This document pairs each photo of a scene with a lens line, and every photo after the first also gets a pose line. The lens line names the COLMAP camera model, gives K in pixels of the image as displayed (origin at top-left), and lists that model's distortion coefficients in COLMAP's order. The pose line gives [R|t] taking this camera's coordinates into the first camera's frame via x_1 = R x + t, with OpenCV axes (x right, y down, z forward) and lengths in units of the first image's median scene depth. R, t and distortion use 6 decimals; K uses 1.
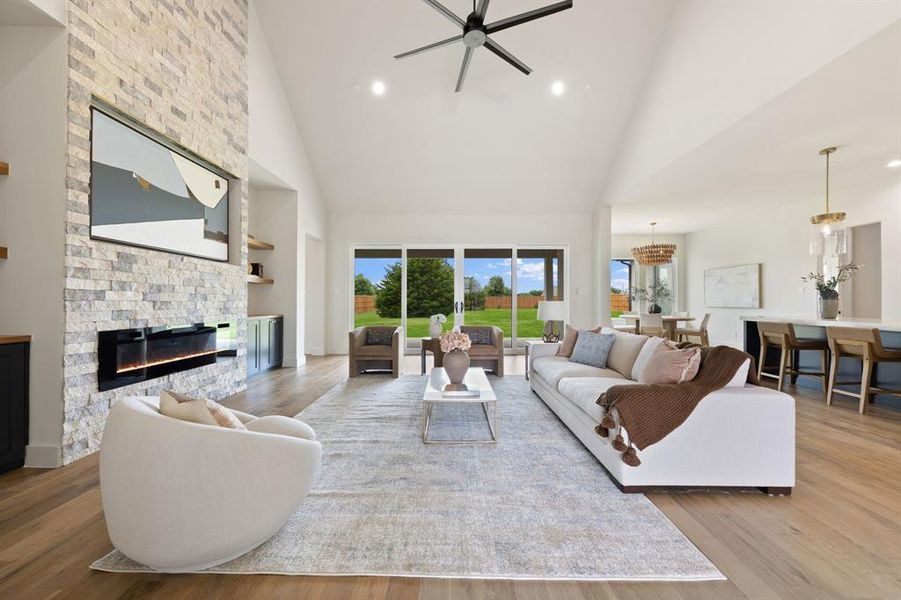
lens RADIAL K [[318.8, 0, 450.8], [0, 318.8, 300.8], [0, 0, 1]] dist [0.002152, -0.000591]
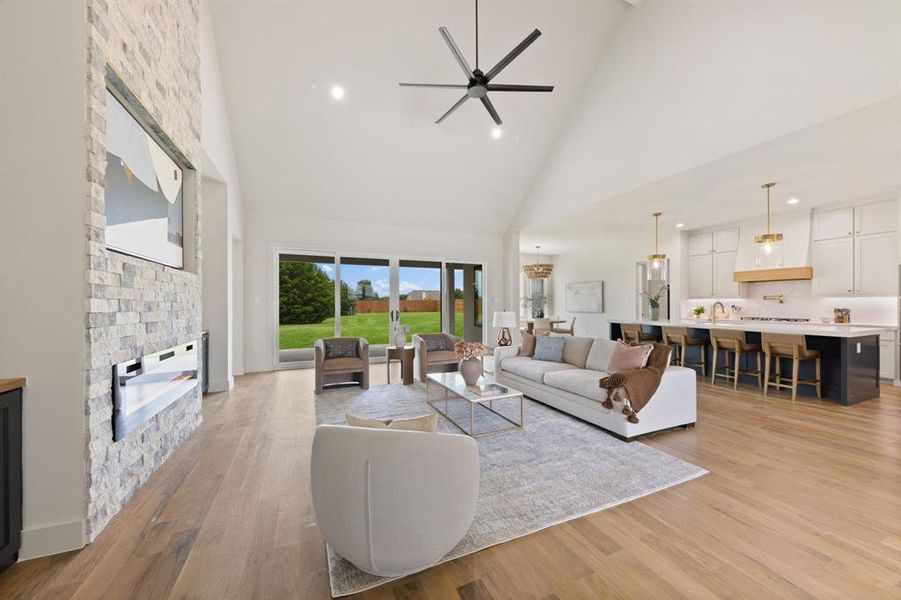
lens RADIAL K [[318.8, 0, 442.5], [0, 318.8, 304.7], [0, 0, 1]] dist [0.002152, -0.000591]
pose [[0.917163, -0.004886, 0.398482, -0.579874], [0.003978, 0.999987, 0.003106, -0.044230], [-0.398492, -0.001264, 0.917171, -0.031676]]
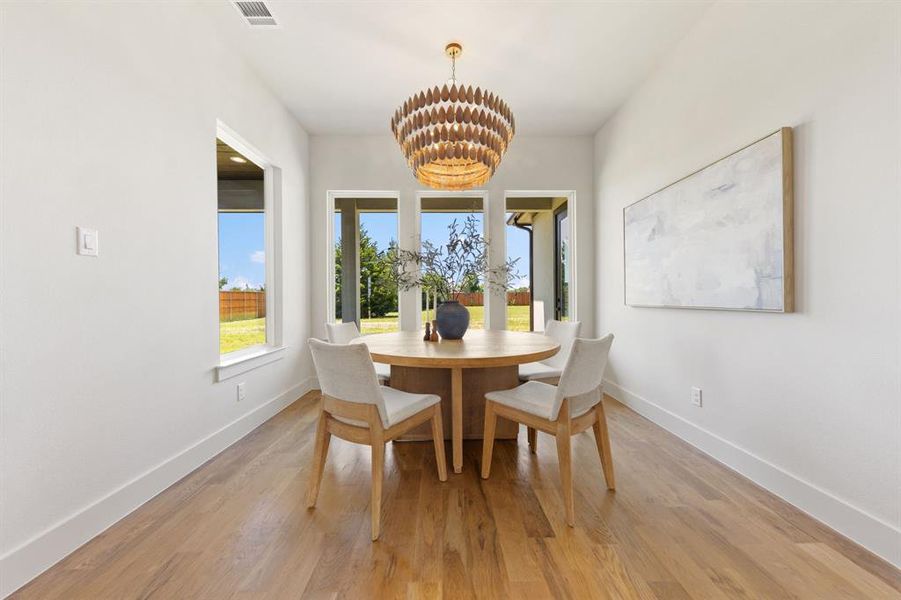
lens RADIAL K [[318.8, 0, 447.3], [0, 318.8, 299.5], [0, 0, 1]] dist [0.002152, -0.000591]
pose [[0.999889, -0.012929, 0.007394, 1.458606], [0.012907, 0.999912, 0.003000, 0.016939], [-0.007432, -0.002904, 0.999968, 1.620812]]
